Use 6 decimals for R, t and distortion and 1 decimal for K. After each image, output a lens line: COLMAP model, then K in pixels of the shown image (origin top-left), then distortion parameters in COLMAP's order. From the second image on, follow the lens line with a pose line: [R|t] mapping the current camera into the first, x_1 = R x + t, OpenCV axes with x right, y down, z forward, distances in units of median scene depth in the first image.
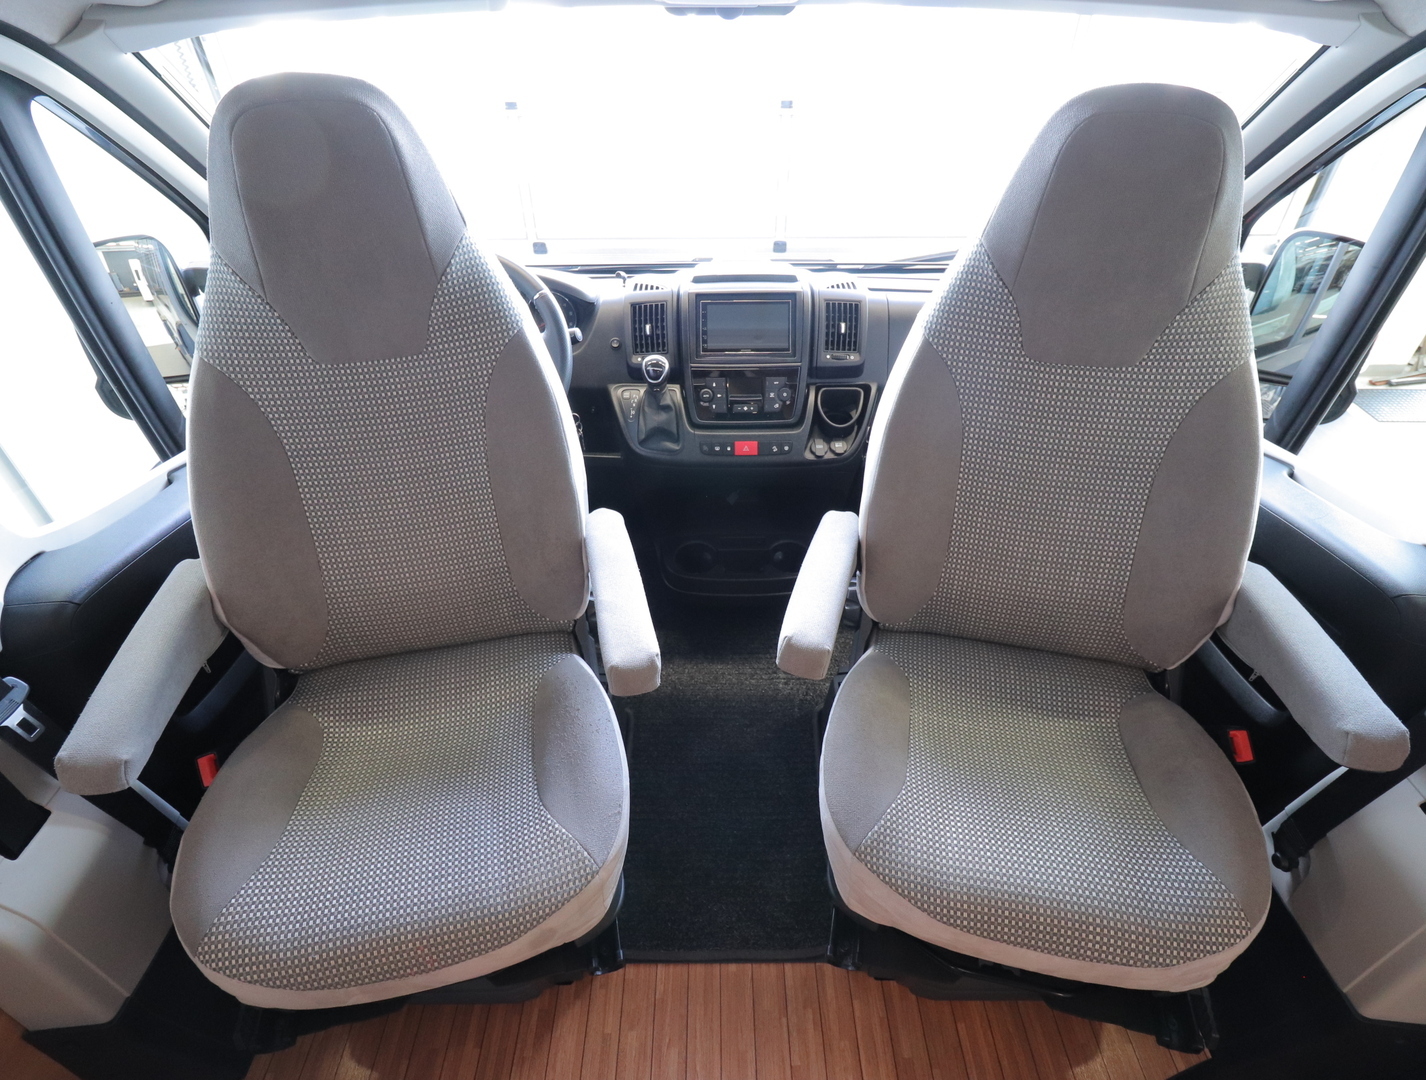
lens RADIAL K [[743.5, 0, 713.0], [0, 743.5, 540.0], [0, 0, 1]] dist [-0.005074, 0.001827]
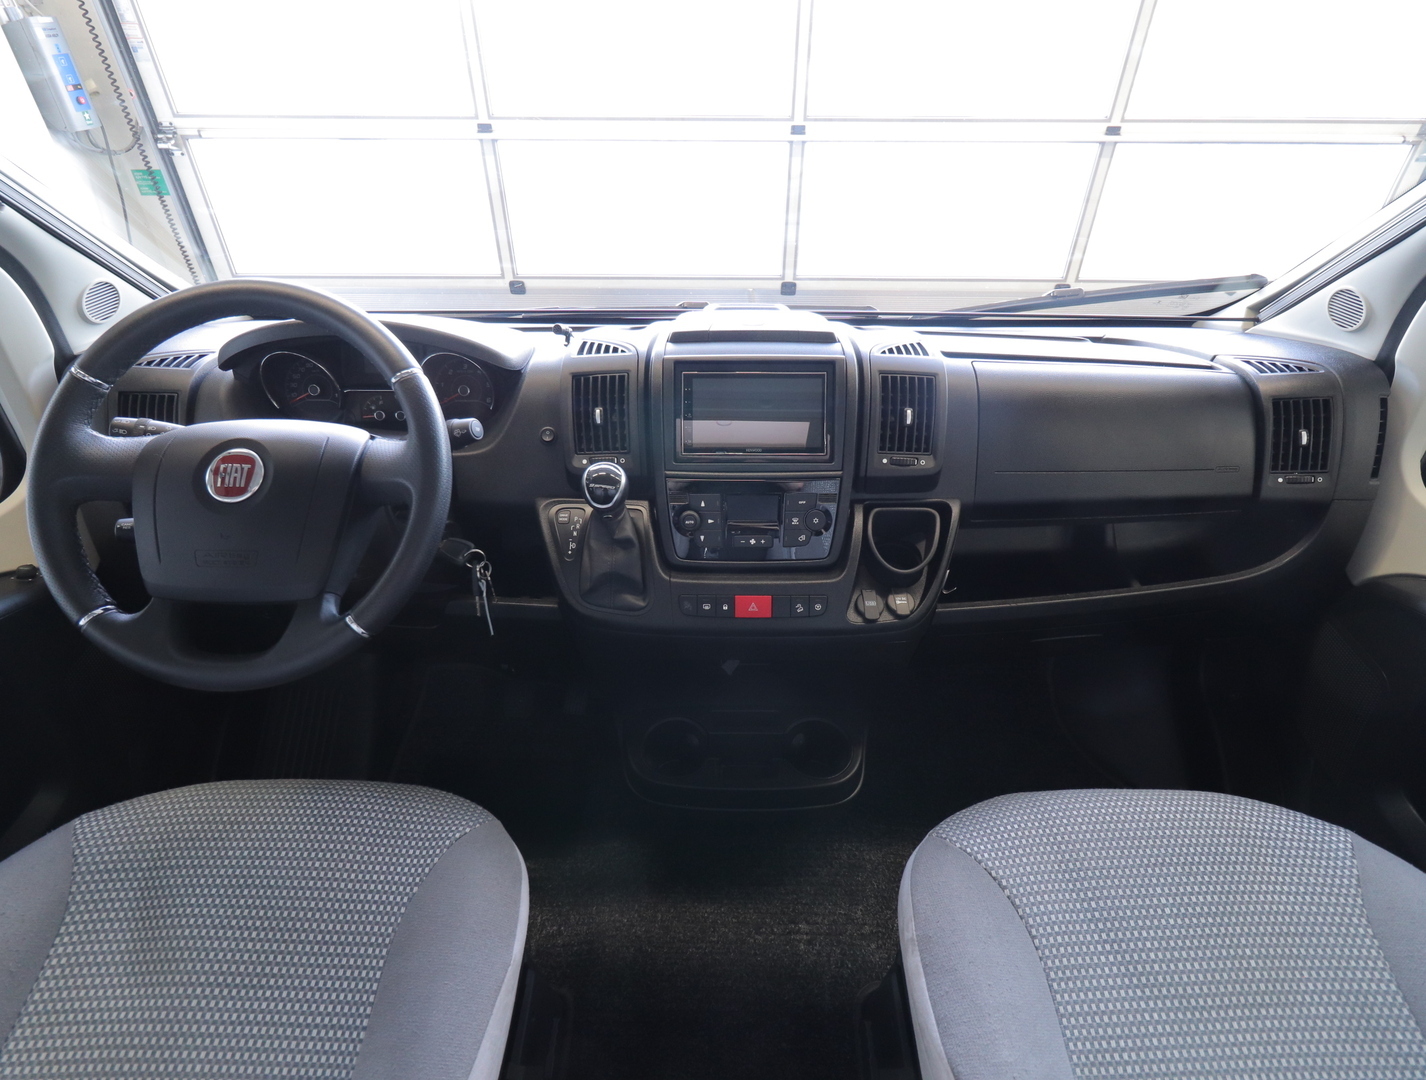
lens RADIAL K [[743.5, 0, 713.0], [0, 743.5, 540.0], [0, 0, 1]] dist [-0.005074, 0.001827]
pose [[0.999949, 0.010111, -0.000038, 0.010519], [-0.010100, 0.998731, -0.049343, -0.147173], [-0.000461, 0.049341, 0.998782, 0.375366]]
